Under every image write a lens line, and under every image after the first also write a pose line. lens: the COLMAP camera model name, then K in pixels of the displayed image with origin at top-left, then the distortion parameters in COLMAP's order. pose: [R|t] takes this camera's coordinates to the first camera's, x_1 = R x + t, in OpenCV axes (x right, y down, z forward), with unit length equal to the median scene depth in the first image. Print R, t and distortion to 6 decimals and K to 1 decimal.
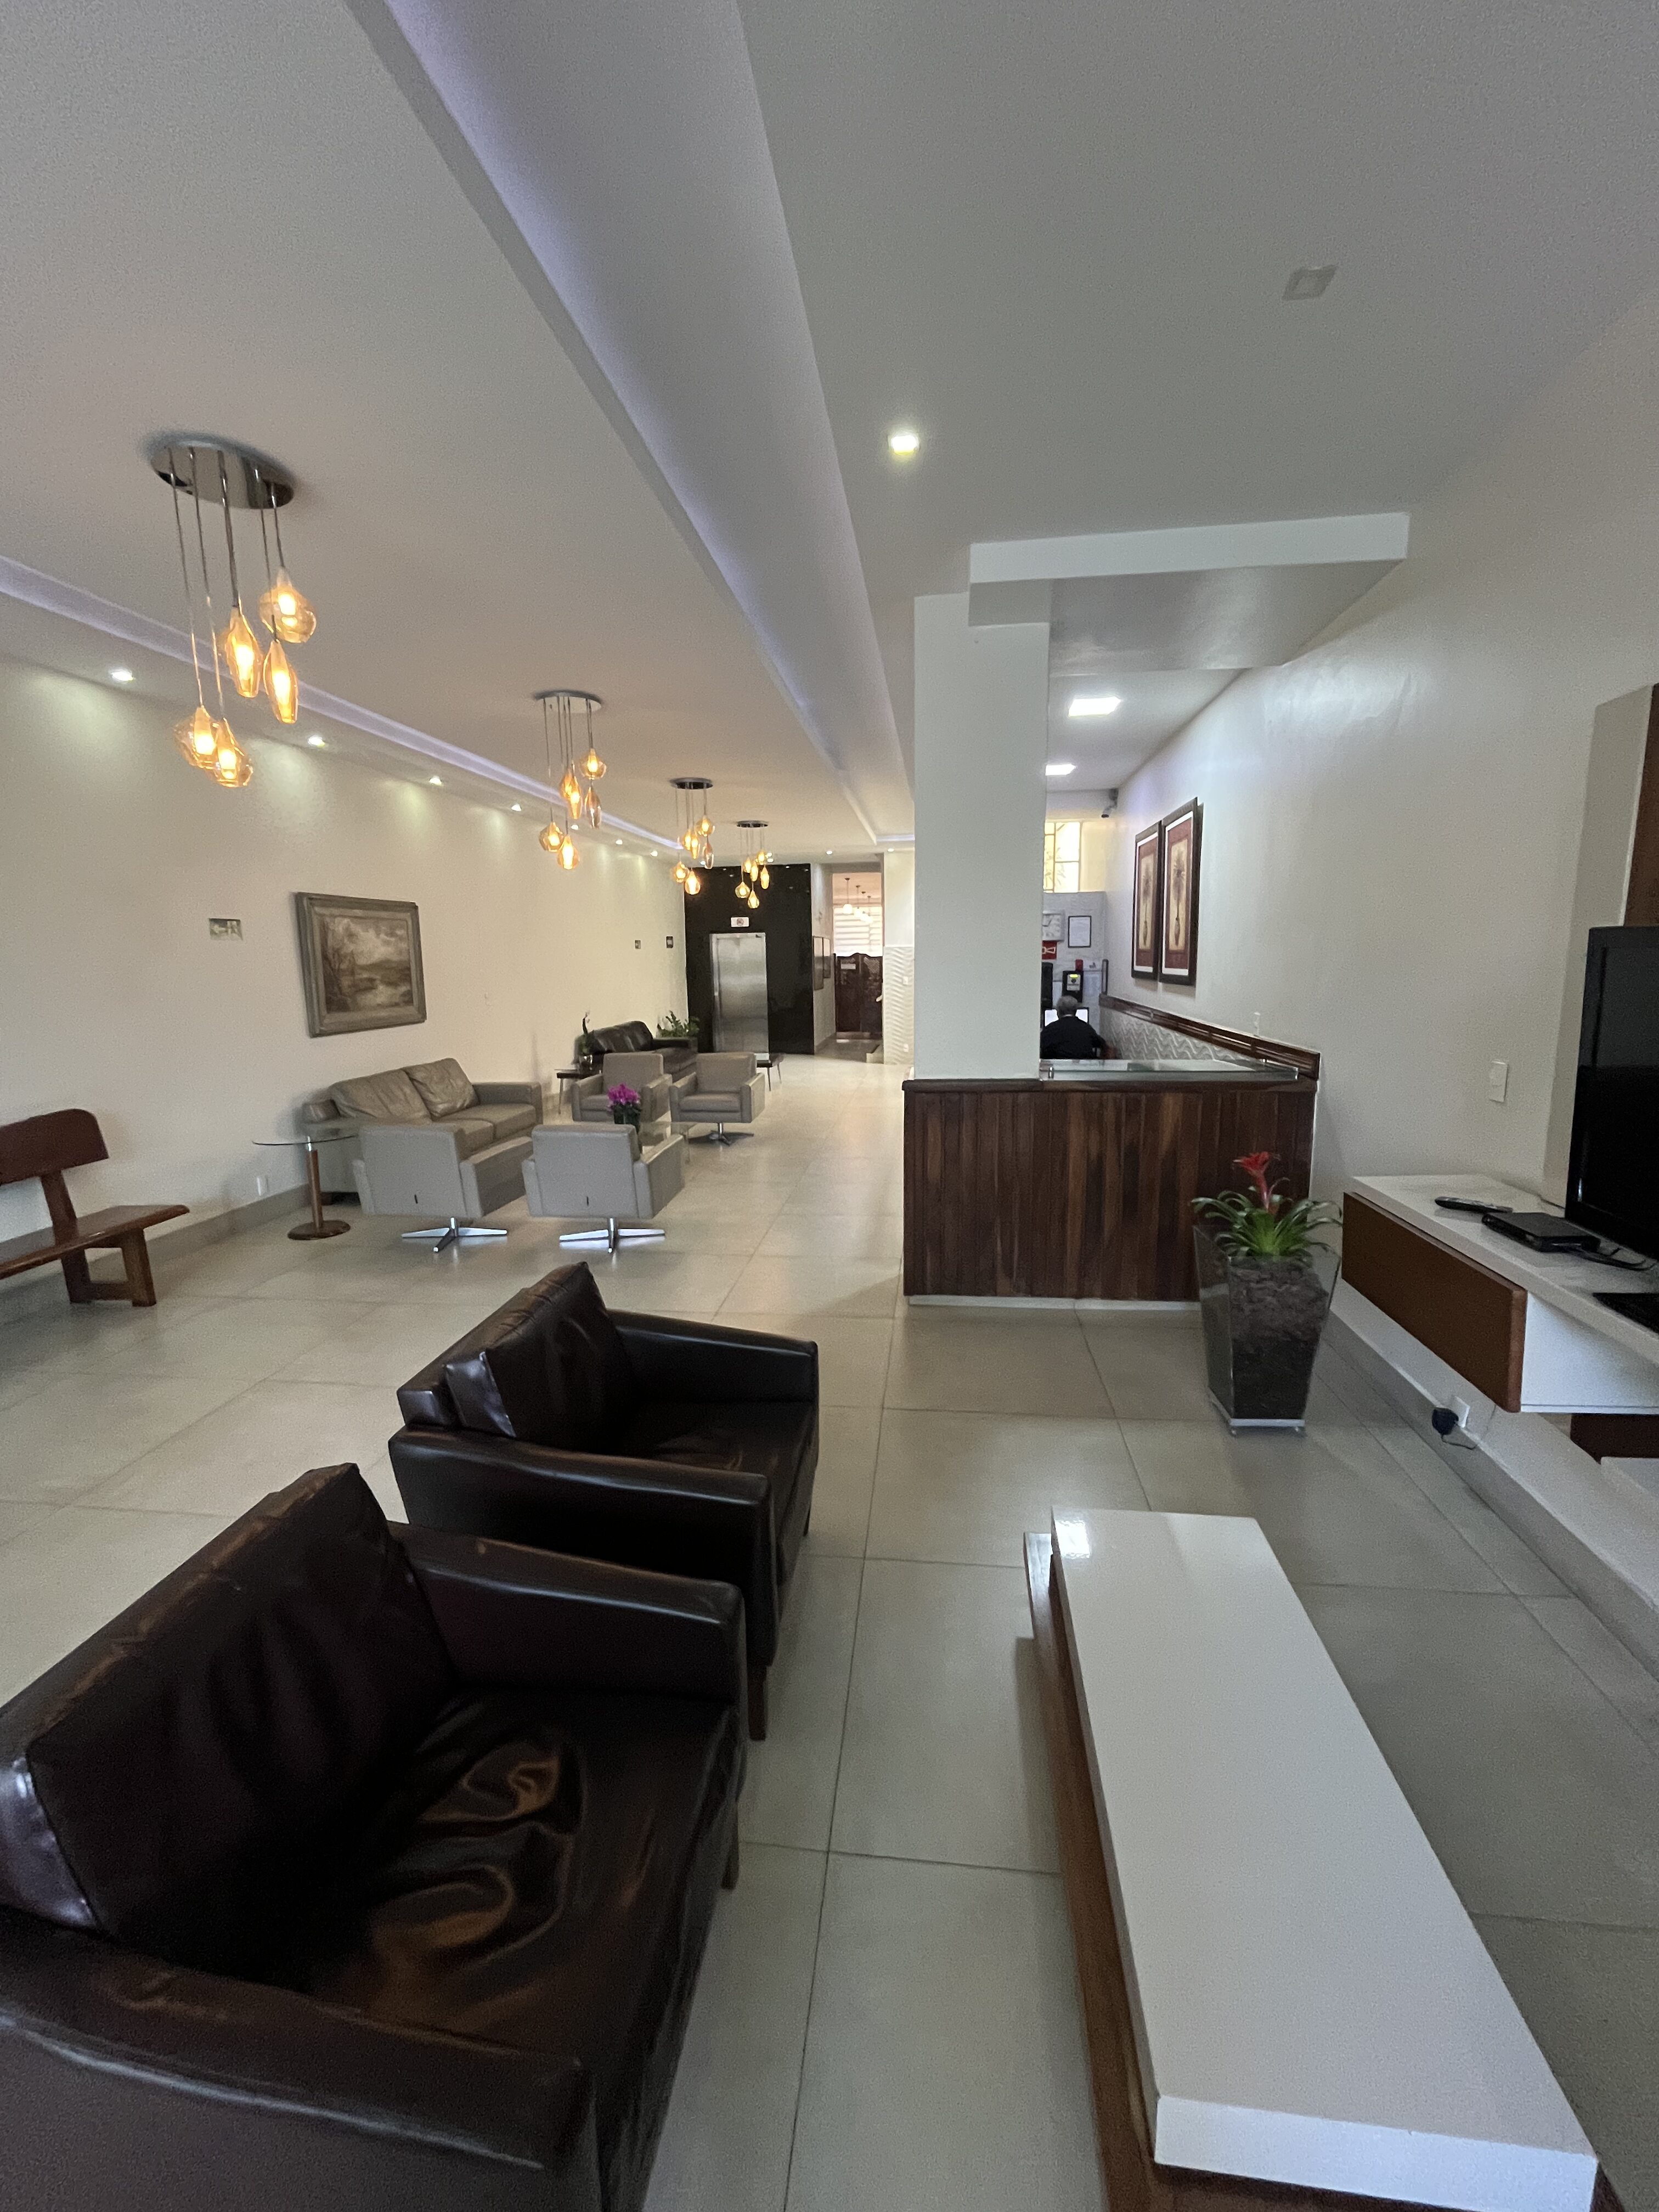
lens RADIAL K [[894.2, 0, 829.5], [0, 894.2, 1106.0], [0, 0, 1]] dist [-0.007144, 0.000132]
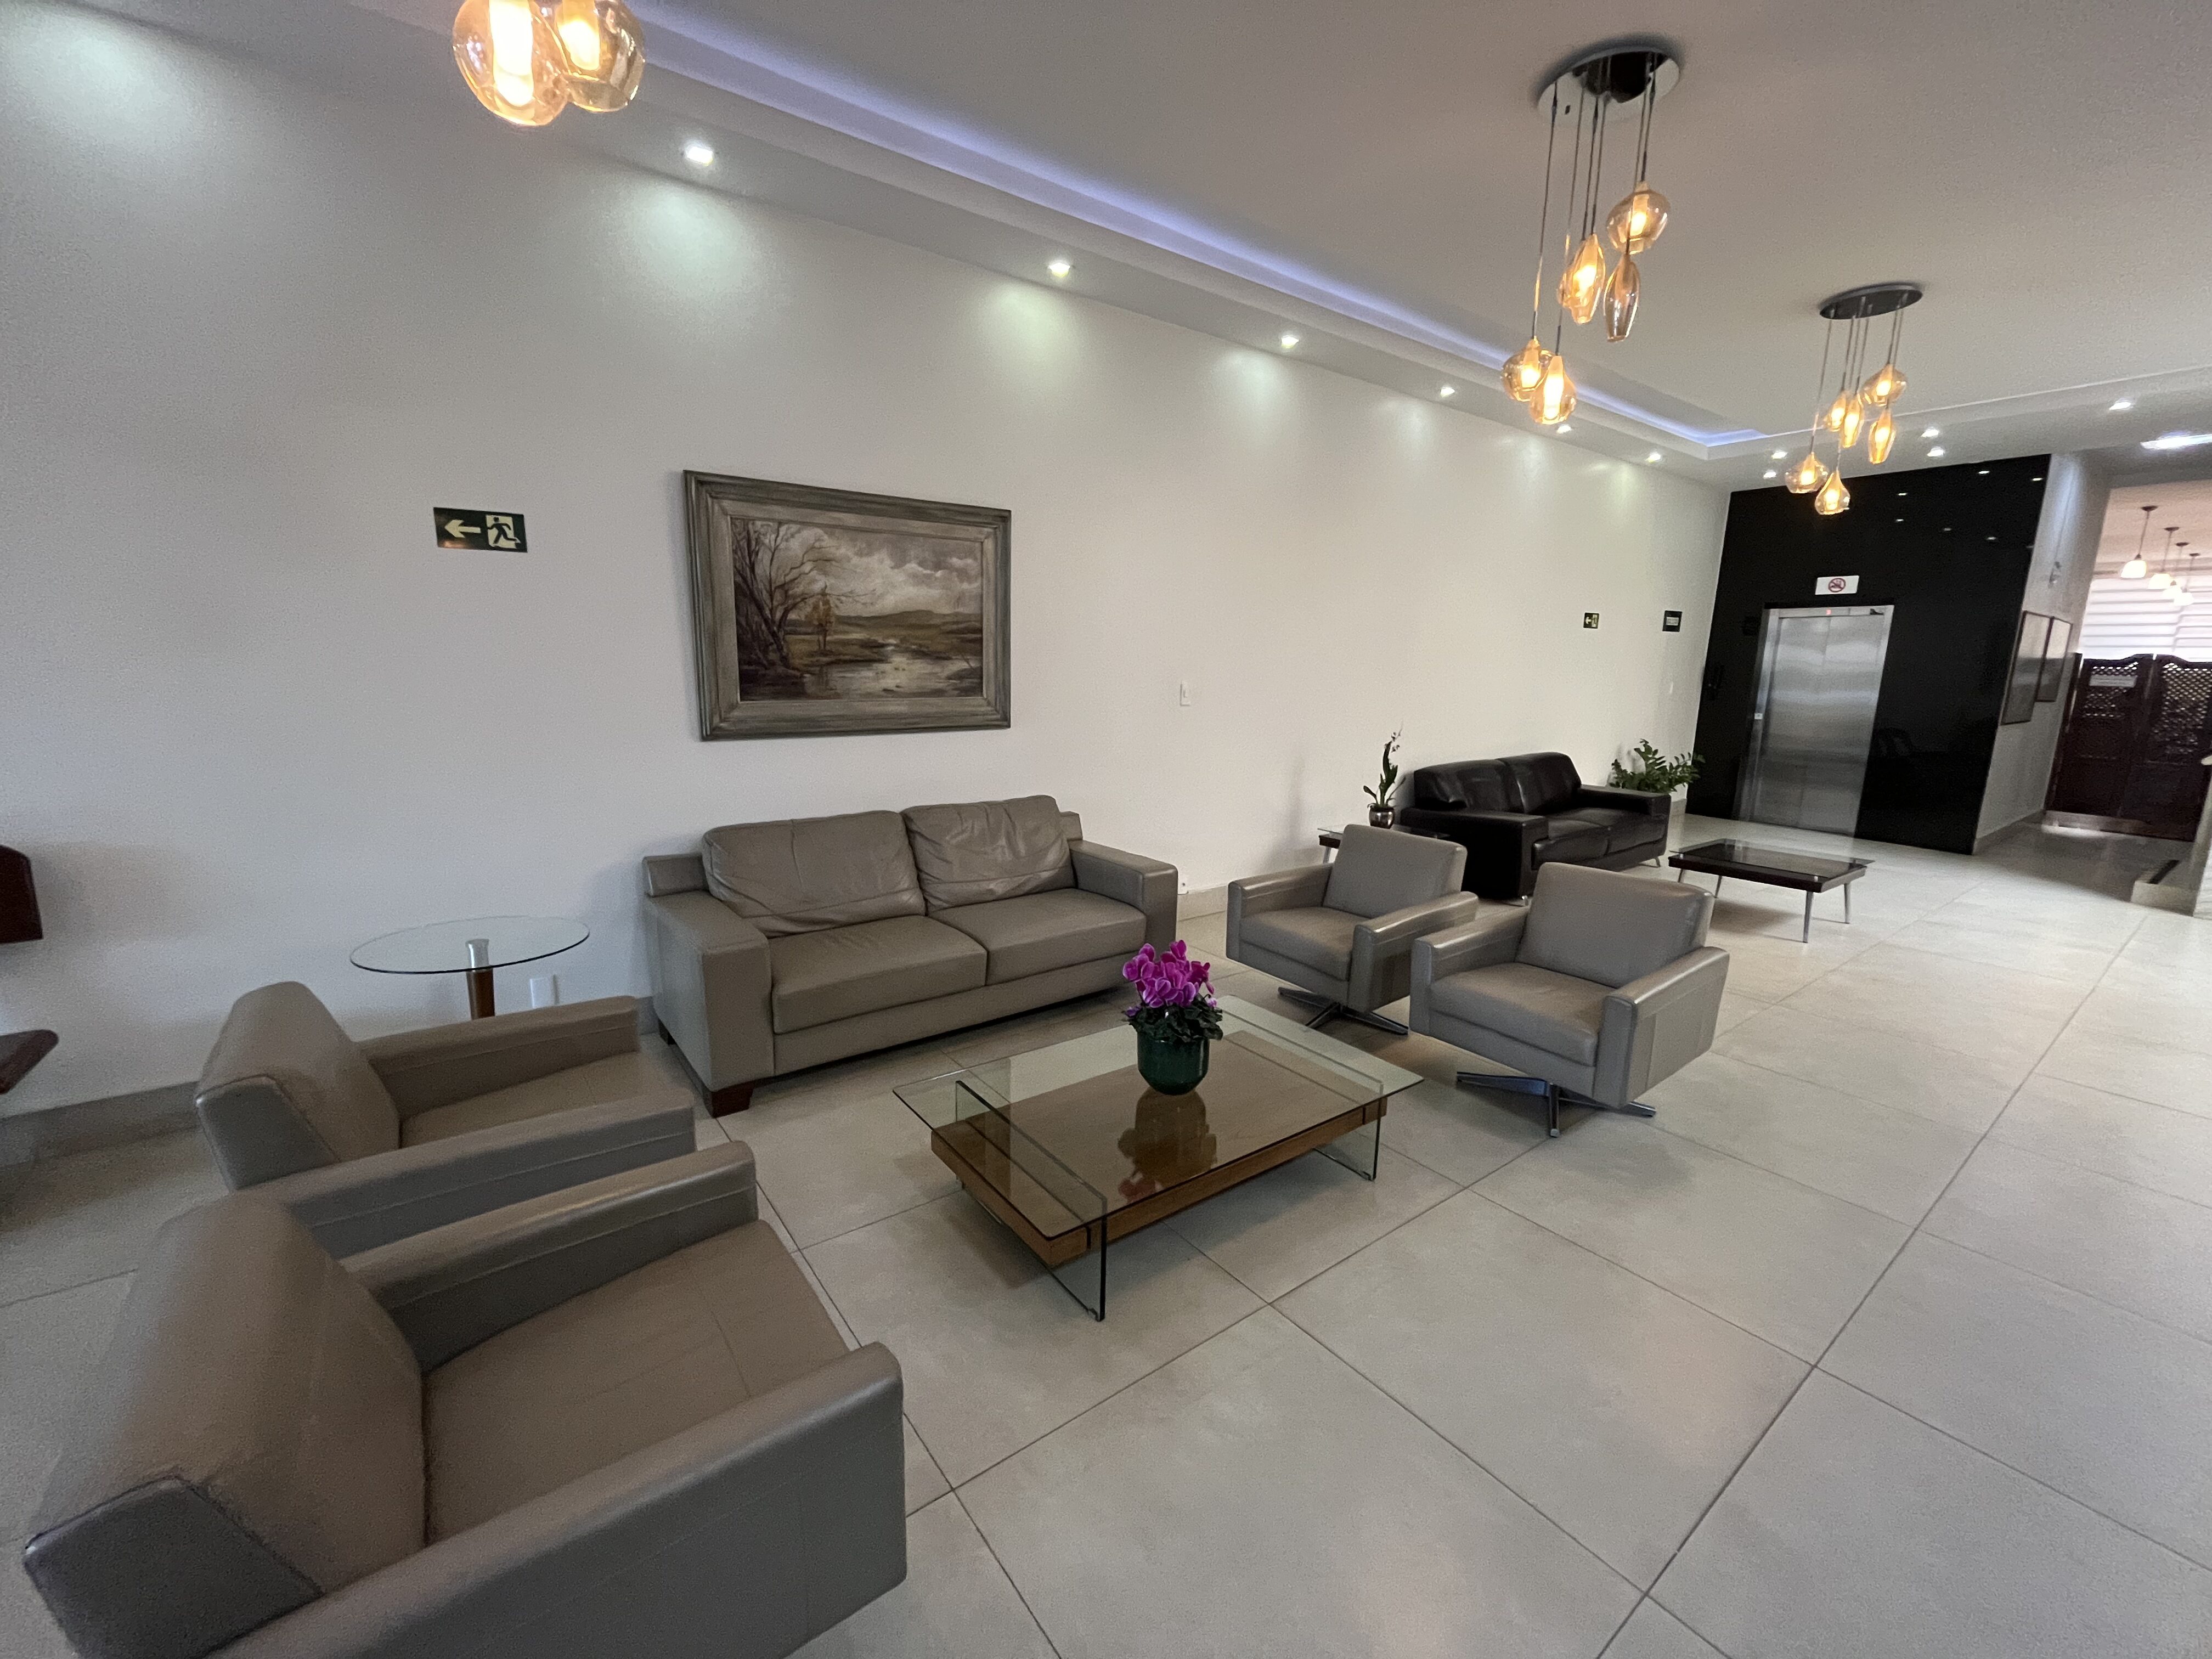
lens RADIAL K [[894.2, 0, 1102.0], [0, 894.2, 826.6], [0, 0, 1]] dist [-0.007144, 0.000132]
pose [[0.686285, 0.160937, -0.709304, -0.003758], [-0.146766, 0.985794, 0.081668, -0.089459], [0.712371, 0.048054, 0.700156, 0.667415]]
